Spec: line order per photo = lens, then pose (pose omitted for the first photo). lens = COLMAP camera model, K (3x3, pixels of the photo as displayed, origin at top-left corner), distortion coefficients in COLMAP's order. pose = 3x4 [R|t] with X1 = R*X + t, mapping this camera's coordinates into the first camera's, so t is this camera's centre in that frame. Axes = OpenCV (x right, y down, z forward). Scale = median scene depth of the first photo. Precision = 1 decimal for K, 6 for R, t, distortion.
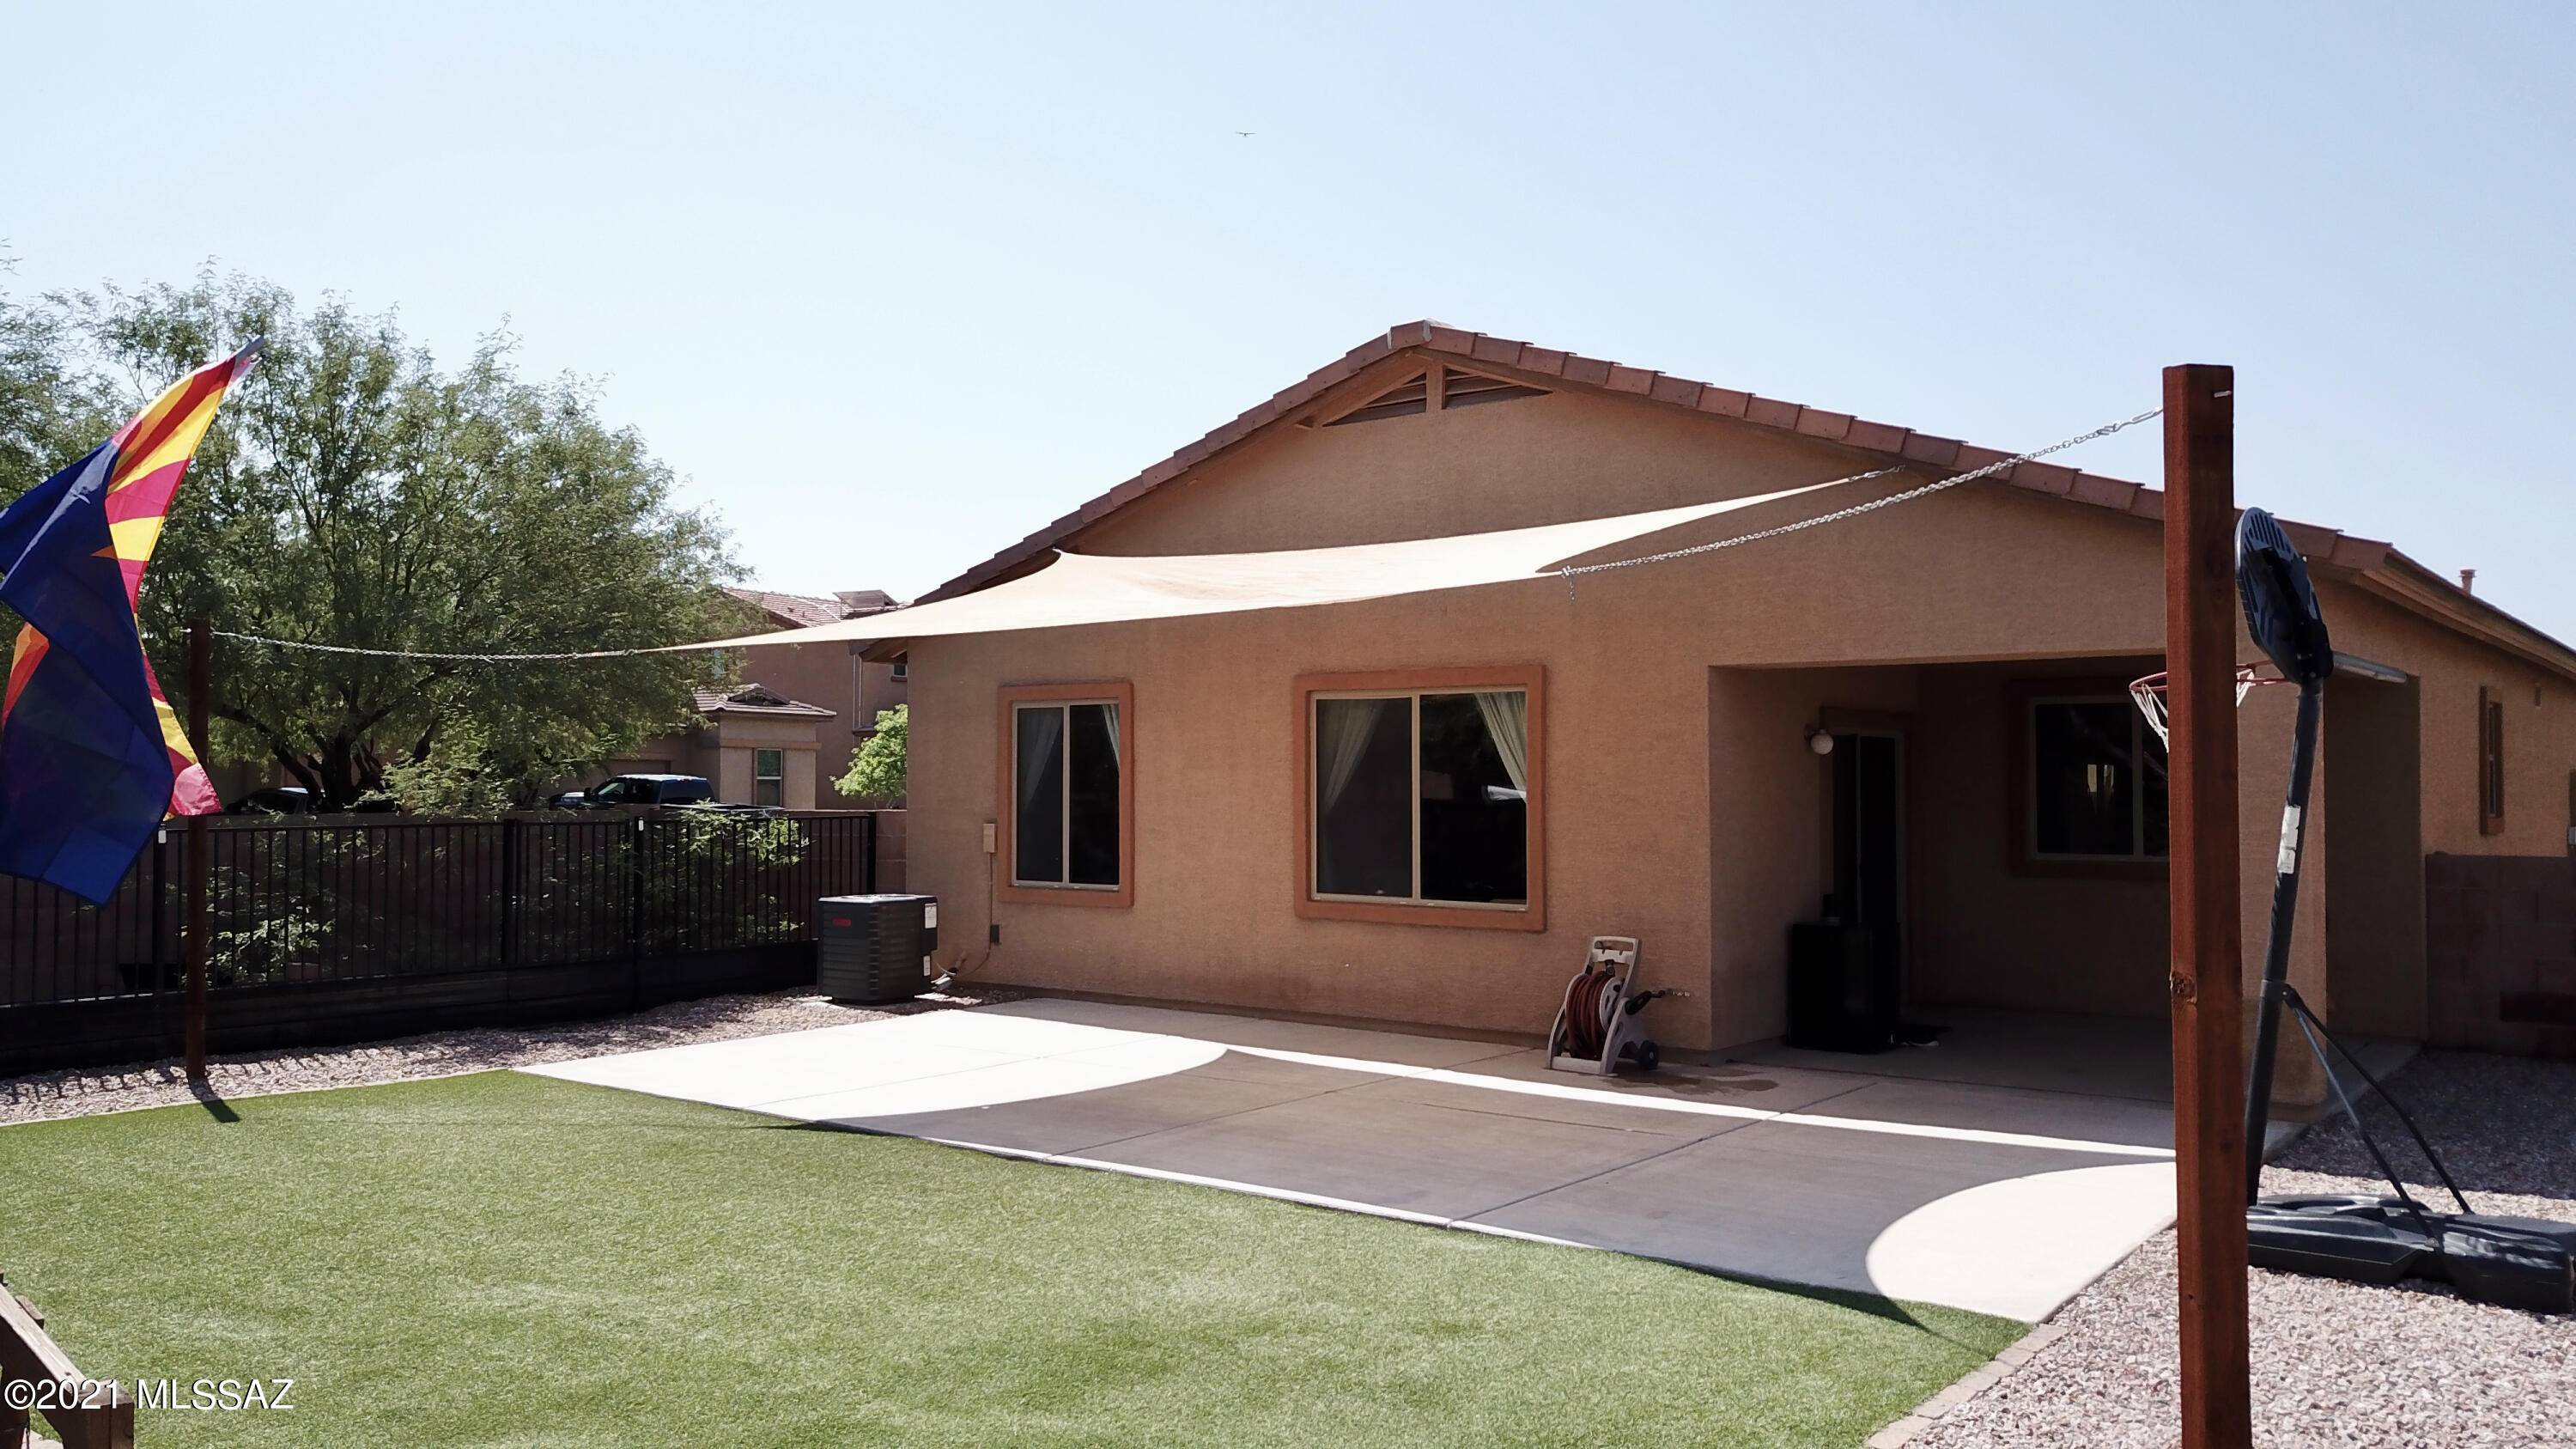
lens RADIAL K [[1986.0, 0, 1244.5], [0, 1986.0, 742.1], [0, 0, 1]] dist [0.011526, 0.006186]
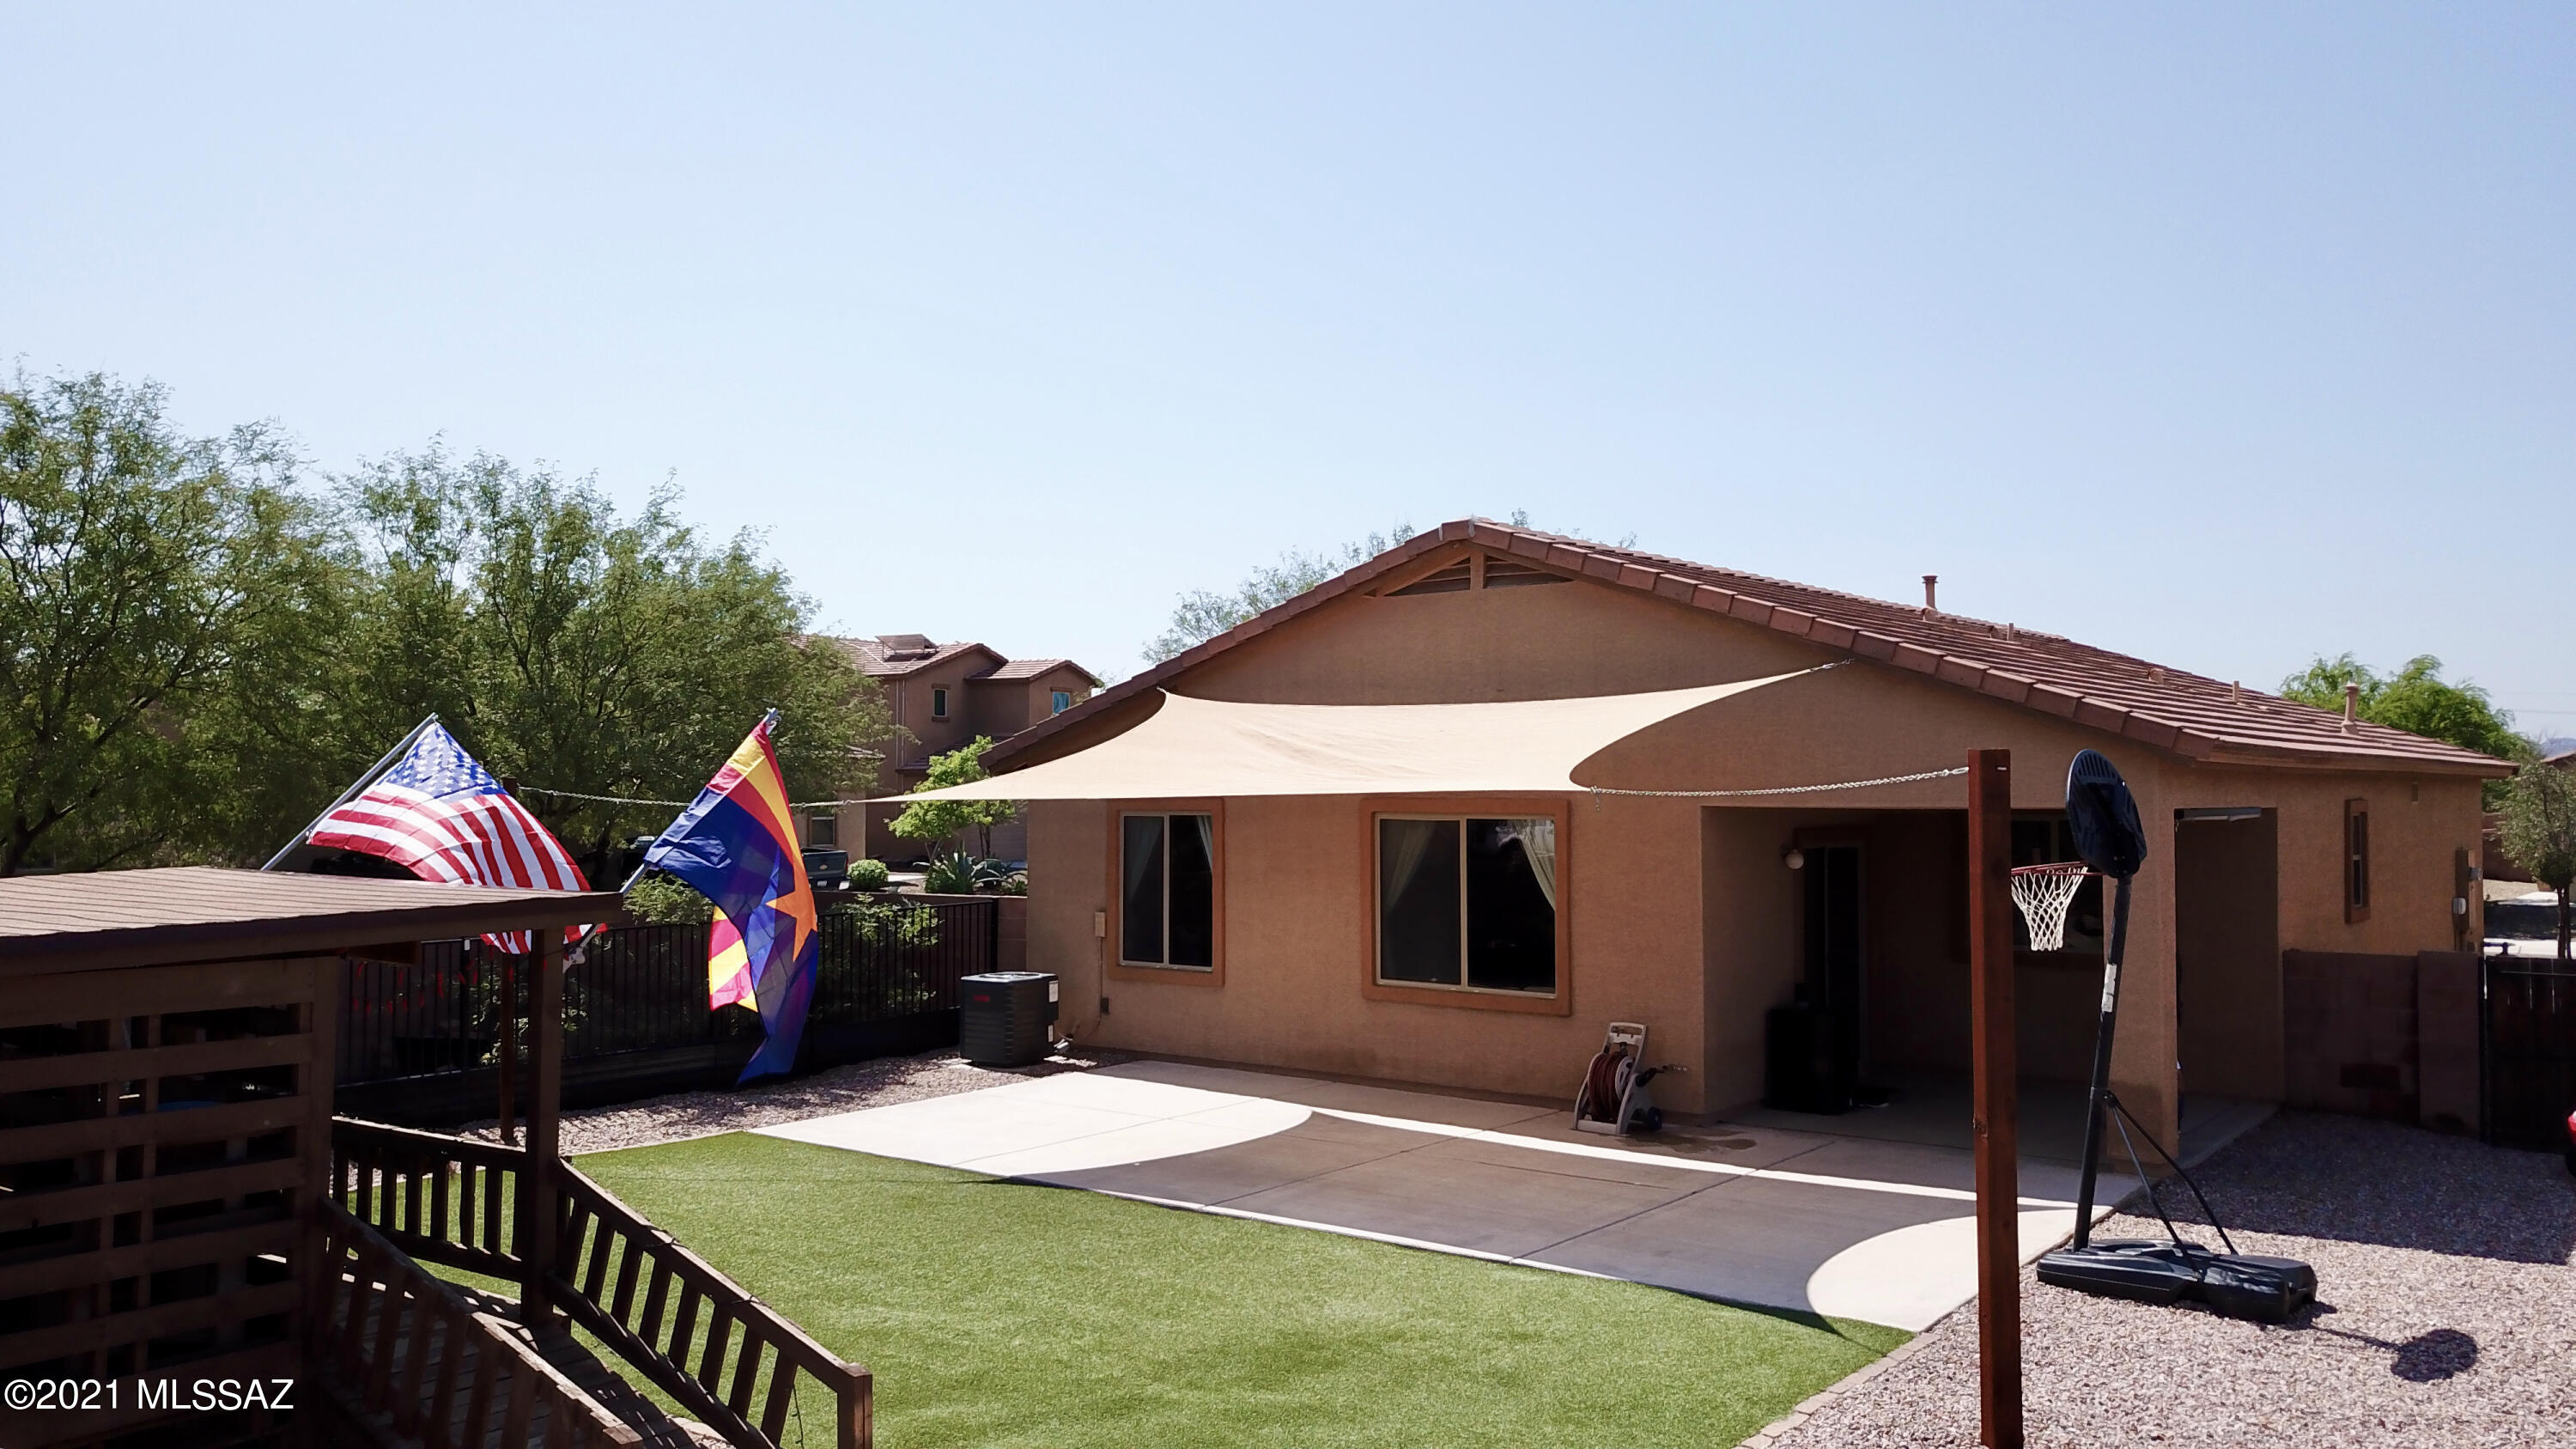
lens RADIAL K [[1986.0, 0, 1238.4], [0, 1986.0, 745.8], [0, 0, 1]] dist [0.011526, 0.006186]
pose [[0.999982, -0.003243, -0.004989, -0.048606], [0.003232, 0.999992, -0.002134, -0.070450], [0.004996, 0.002118, 0.999985, -0.238938]]
